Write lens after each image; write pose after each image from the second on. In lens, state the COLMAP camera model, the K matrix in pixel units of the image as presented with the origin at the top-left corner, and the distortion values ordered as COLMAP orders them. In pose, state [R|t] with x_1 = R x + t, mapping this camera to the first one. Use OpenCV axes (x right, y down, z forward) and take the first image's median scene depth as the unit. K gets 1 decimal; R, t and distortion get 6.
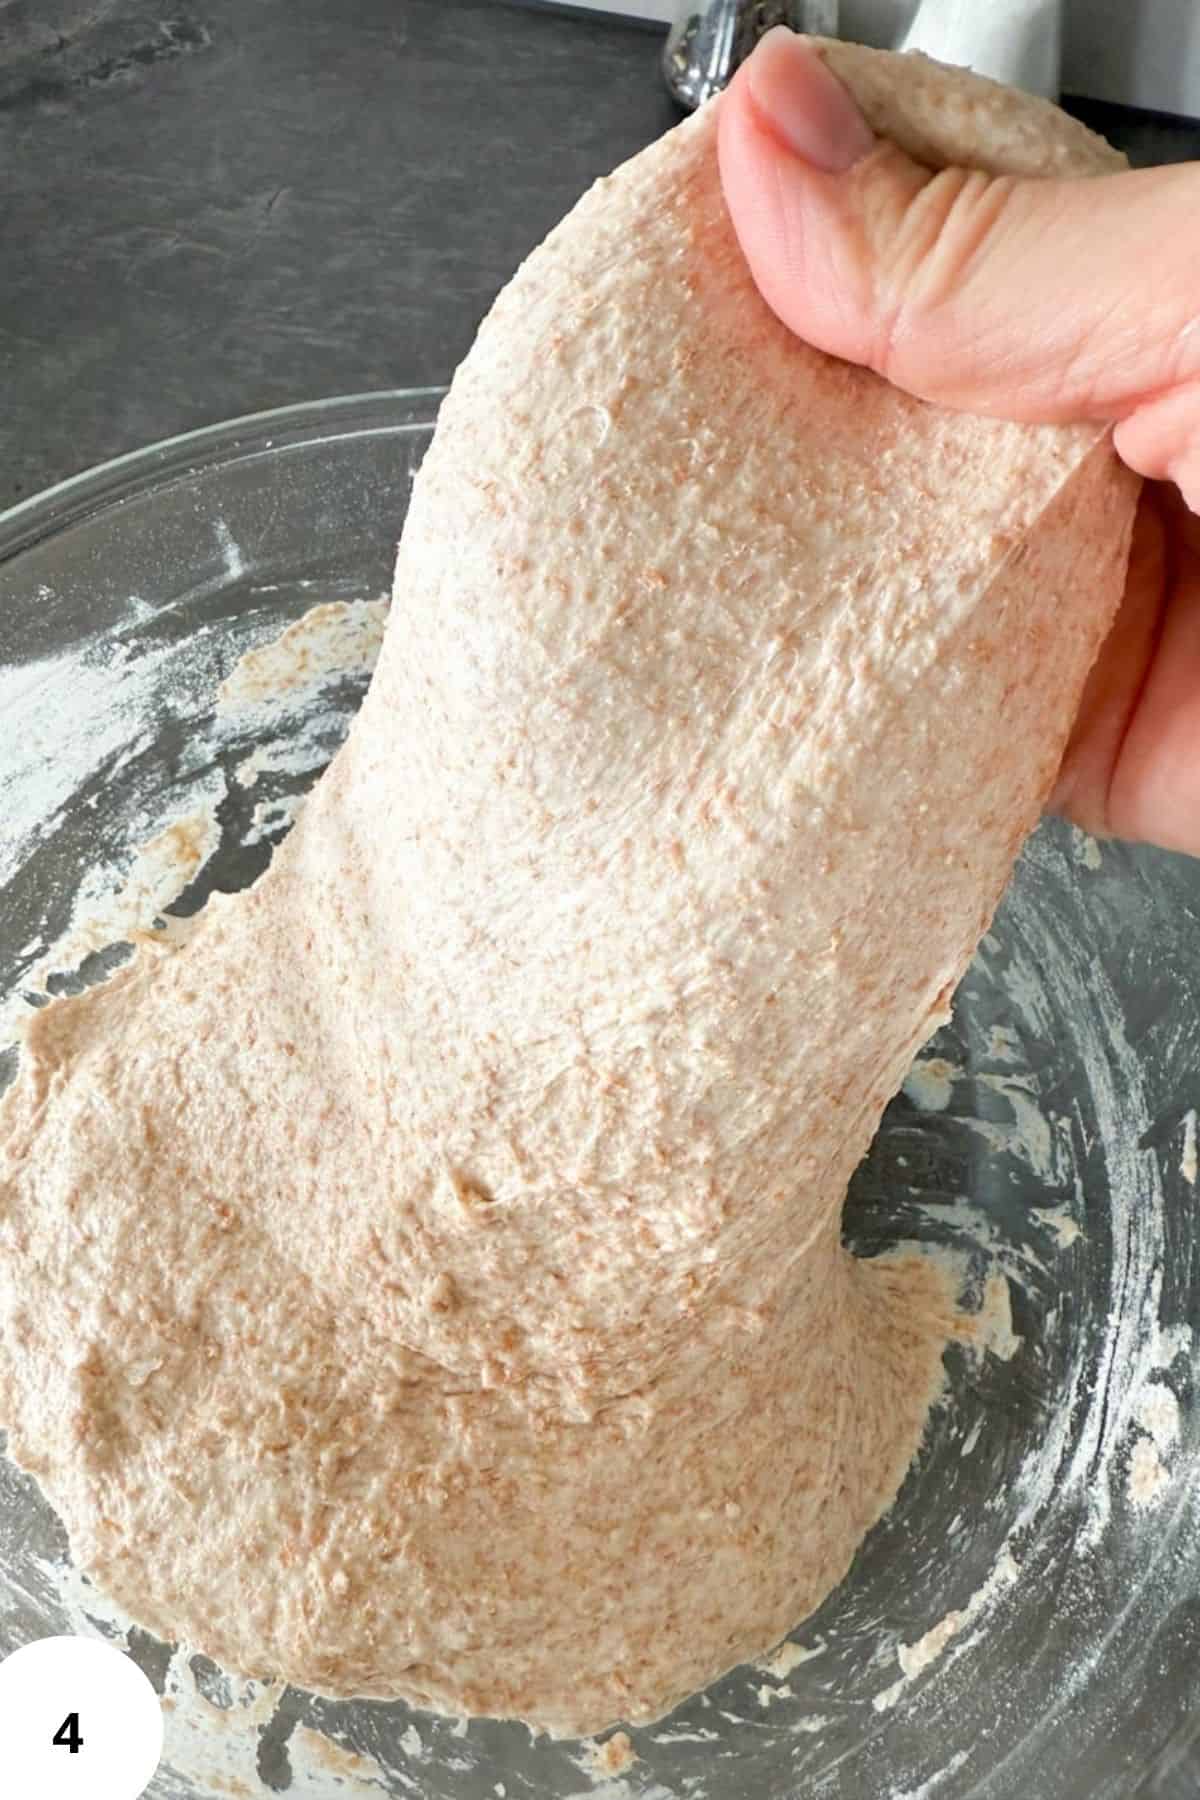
lens RADIAL K [[1332.2, 0, 600.0], [0, 1332.2, 900.0], [0, 0, 1]] dist [-0.011890, -0.006368]
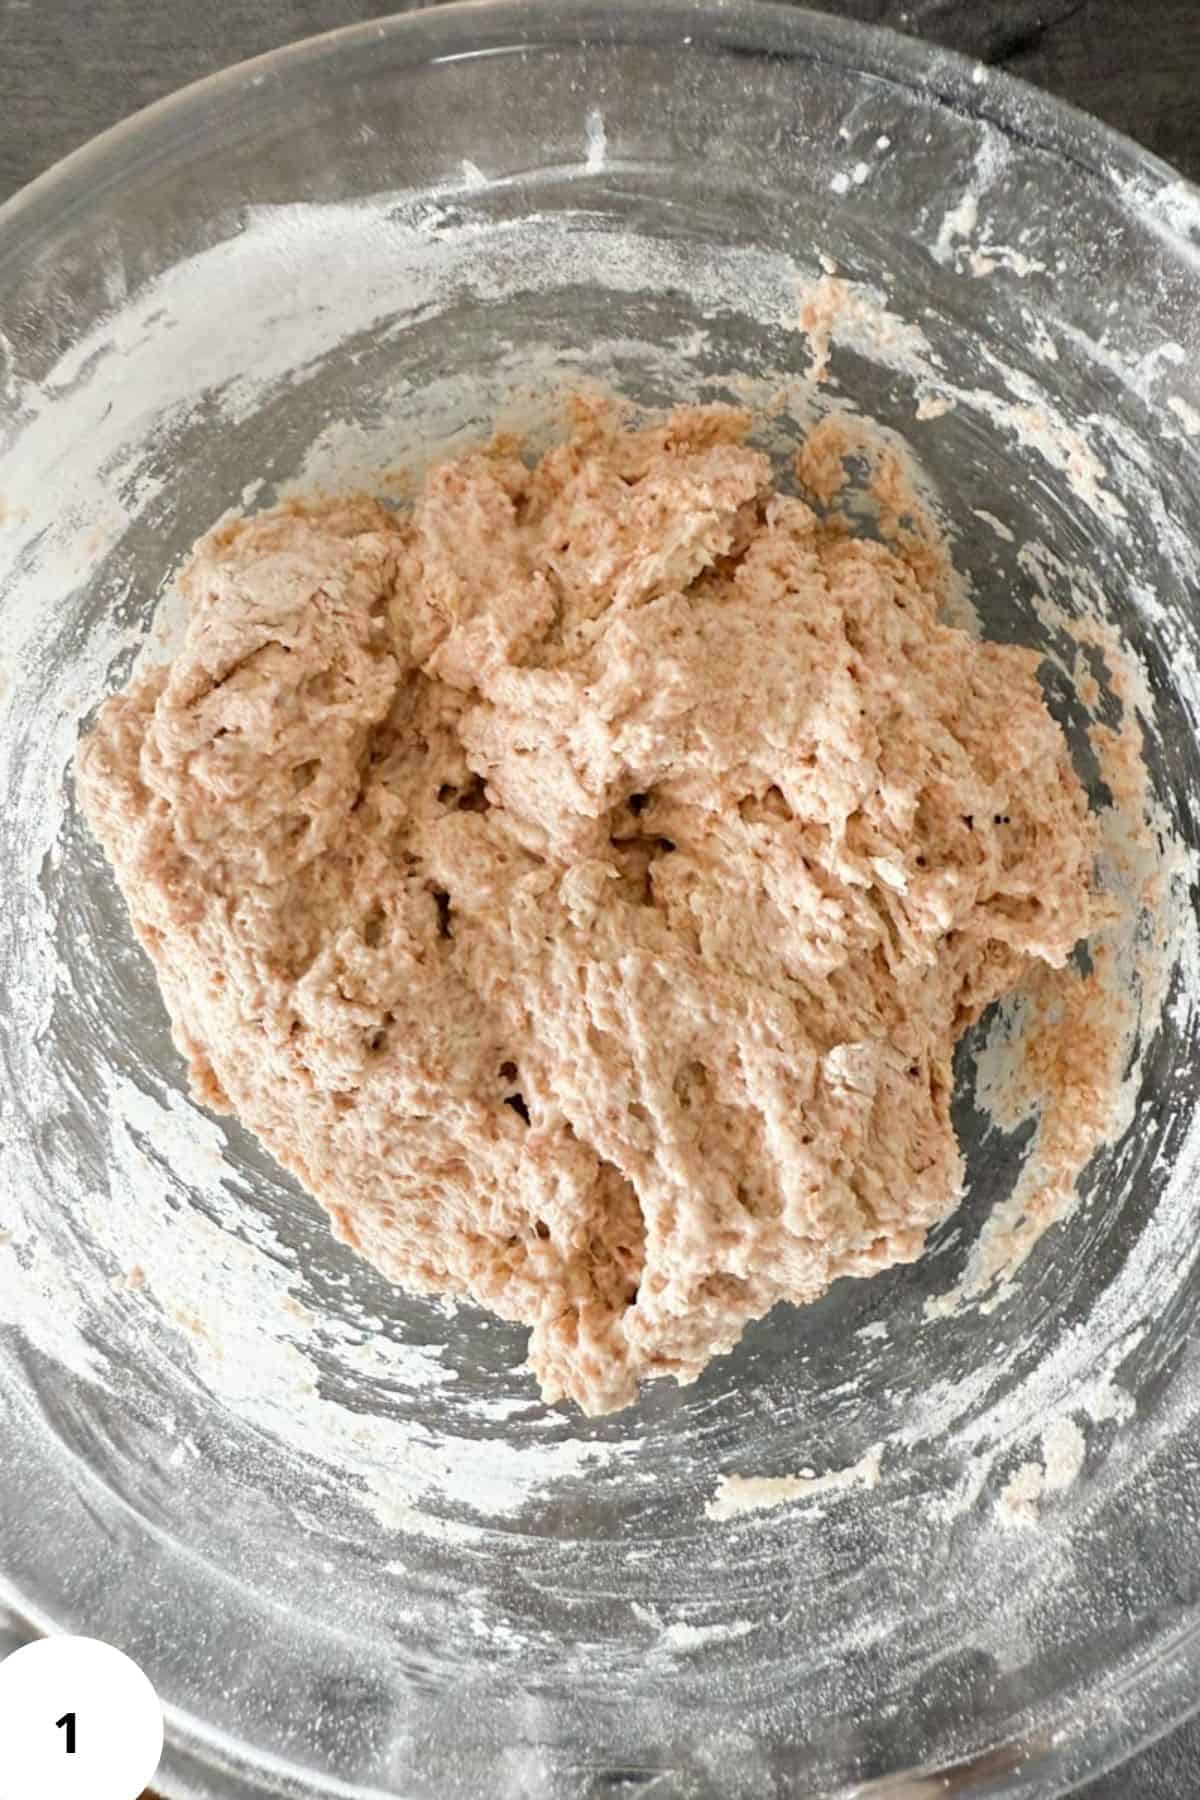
lens RADIAL K [[1315.8, 0, 600.0], [0, 1315.8, 900.0], [0, 0, 1]] dist [-0.000064, -0.038181]
pose [[0.904407, 0.425663, -0.029320, -0.064338], [-0.374499, 0.824868, 0.423490, -0.253037], [0.204448, -0.372027, 0.905426, 0.122084]]
